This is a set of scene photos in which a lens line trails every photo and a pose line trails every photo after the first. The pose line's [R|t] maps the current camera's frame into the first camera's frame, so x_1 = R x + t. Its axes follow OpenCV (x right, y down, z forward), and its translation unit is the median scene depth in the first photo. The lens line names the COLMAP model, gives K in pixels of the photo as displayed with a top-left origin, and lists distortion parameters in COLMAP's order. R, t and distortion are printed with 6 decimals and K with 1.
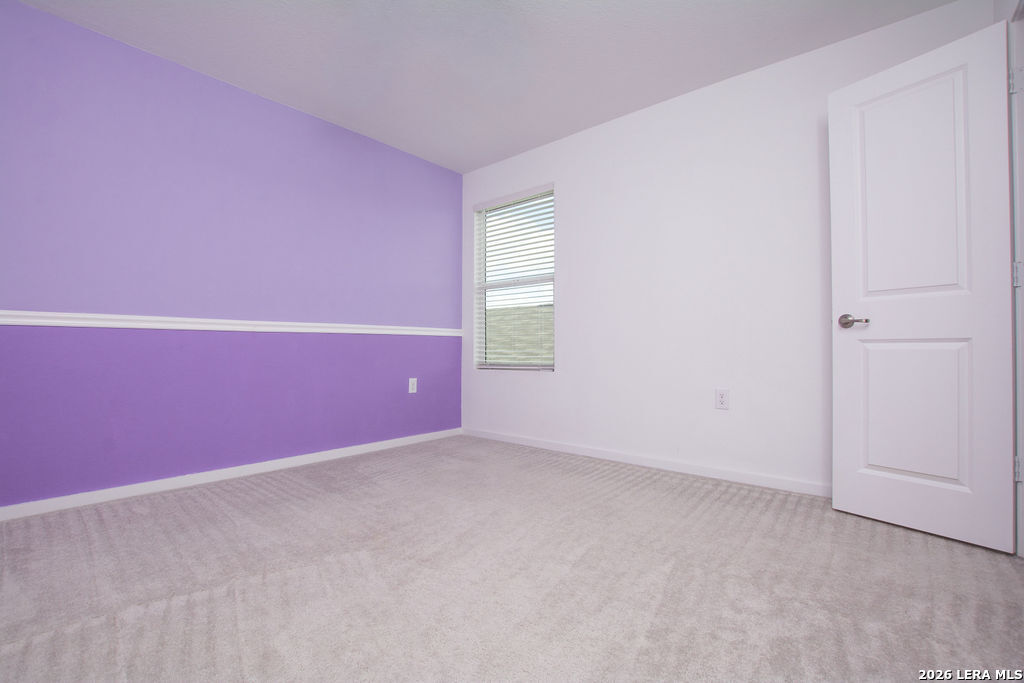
lens RADIAL K [[452.5, 0, 505.2], [0, 452.5, 342.3], [0, 0, 1]] dist [-0.007979, -0.000630]
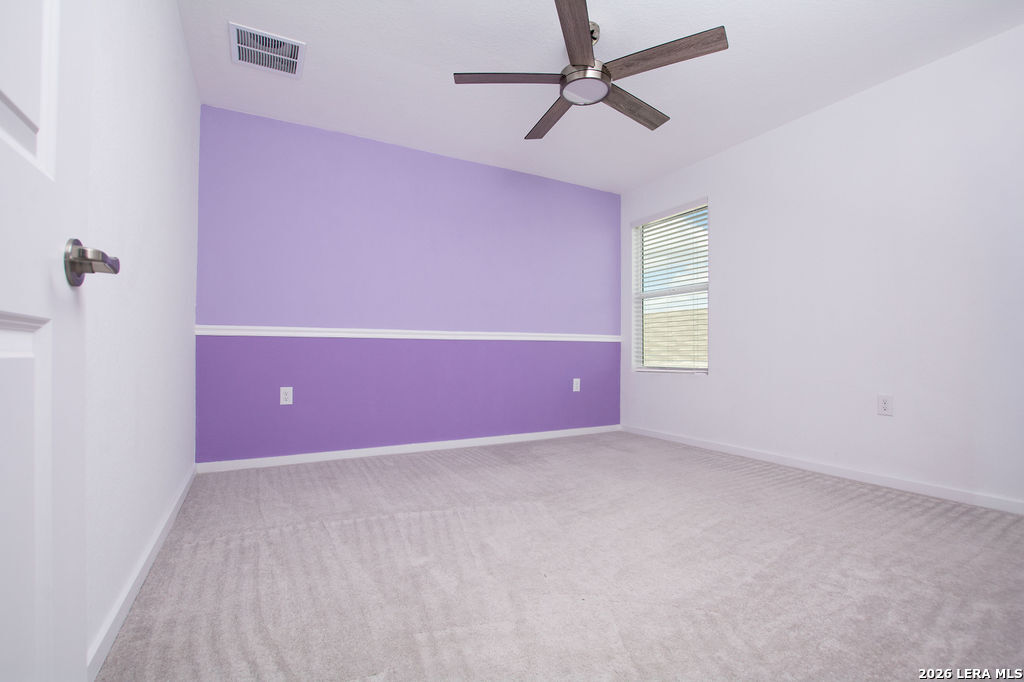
lens RADIAL K [[452.5, 0, 505.2], [0, 452.5, 341.8], [0, 0, 1]] dist [-0.007979, -0.000630]
pose [[0.935698, -0.002033, -0.352795, 0.060724], [-0.001495, 0.999952, -0.009729, -0.004003], [0.352798, 0.009631, 0.935650, -0.268243]]
